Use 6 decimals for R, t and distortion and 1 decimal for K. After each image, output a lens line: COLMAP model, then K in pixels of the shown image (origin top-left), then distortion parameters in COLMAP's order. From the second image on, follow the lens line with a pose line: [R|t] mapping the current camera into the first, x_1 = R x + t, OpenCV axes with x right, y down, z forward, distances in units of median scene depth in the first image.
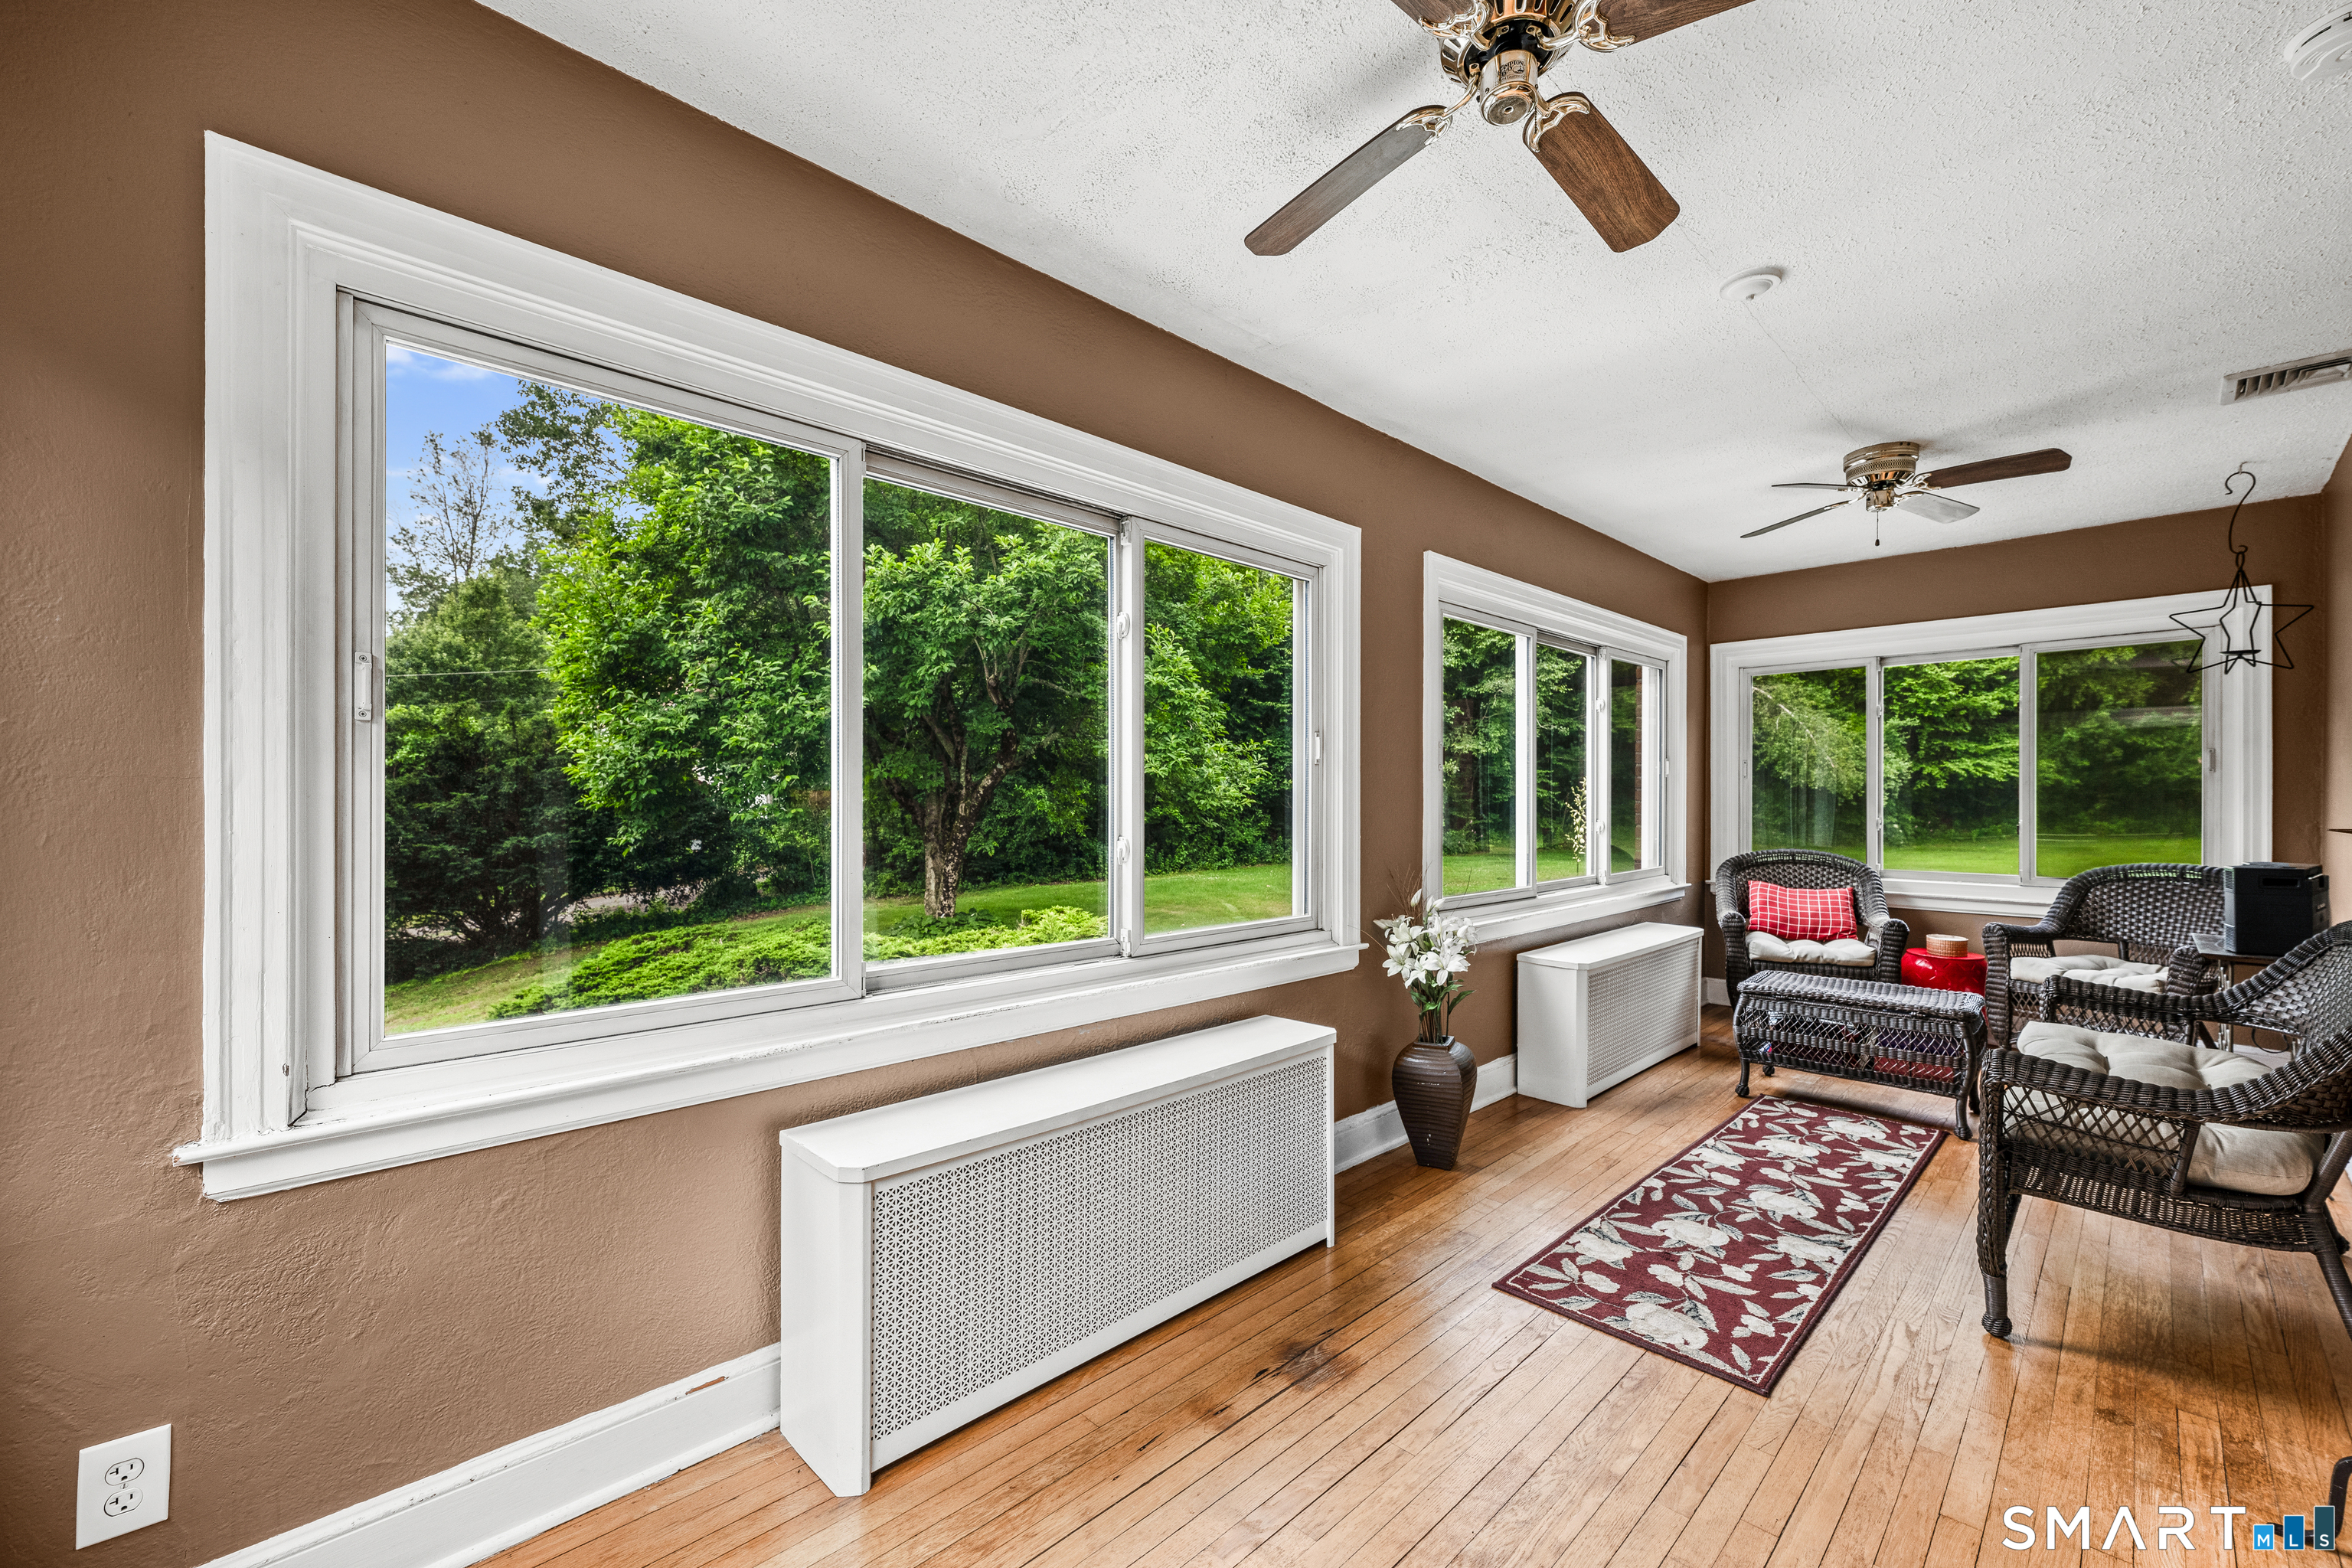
lens RADIAL K [[953.2, 0, 1186.6], [0, 953.2, 794.0], [0, 0, 1]] dist [0.000517, 0.000249]
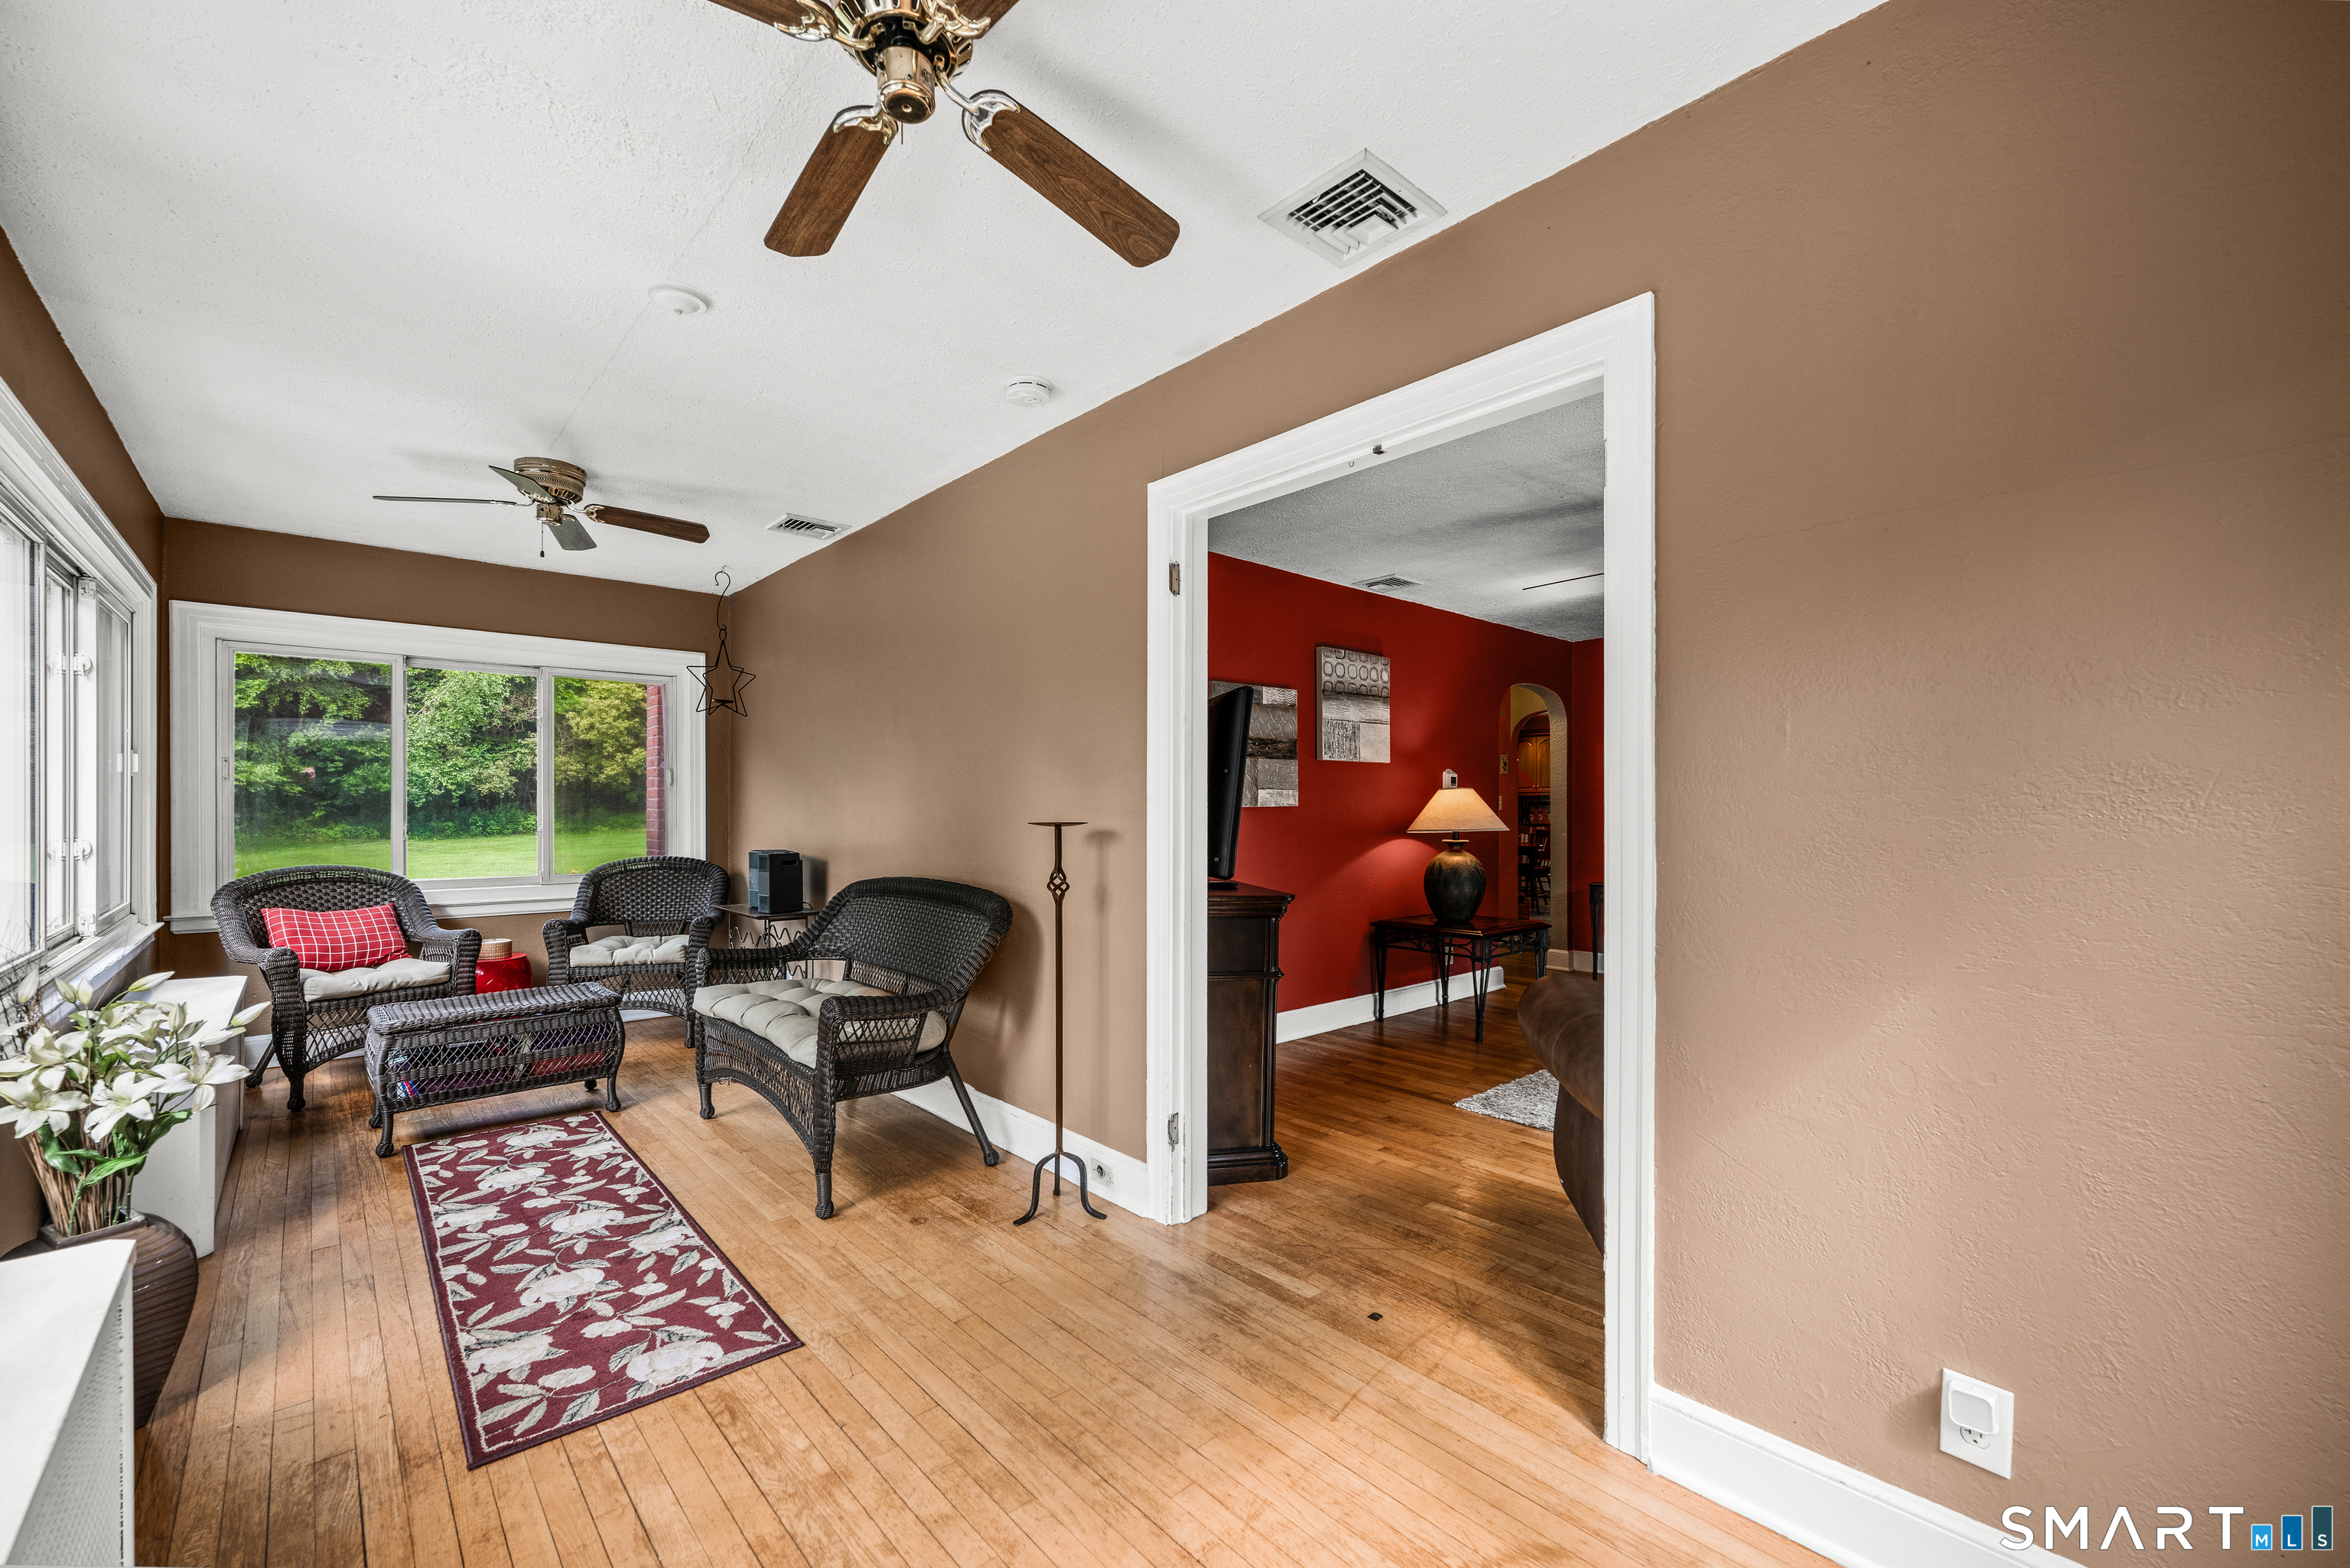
lens RADIAL K [[952.3, 0, 1182.5], [0, 952.3, 800.4], [0, 0, 1]] dist [0.000517, 0.000249]
pose [[0.030959, 0.005406, 0.999506, -0.318519], [-0.004705, 0.999975, -0.005263, 0.000797], [-0.999510, -0.004540, 0.030984, 0.342787]]
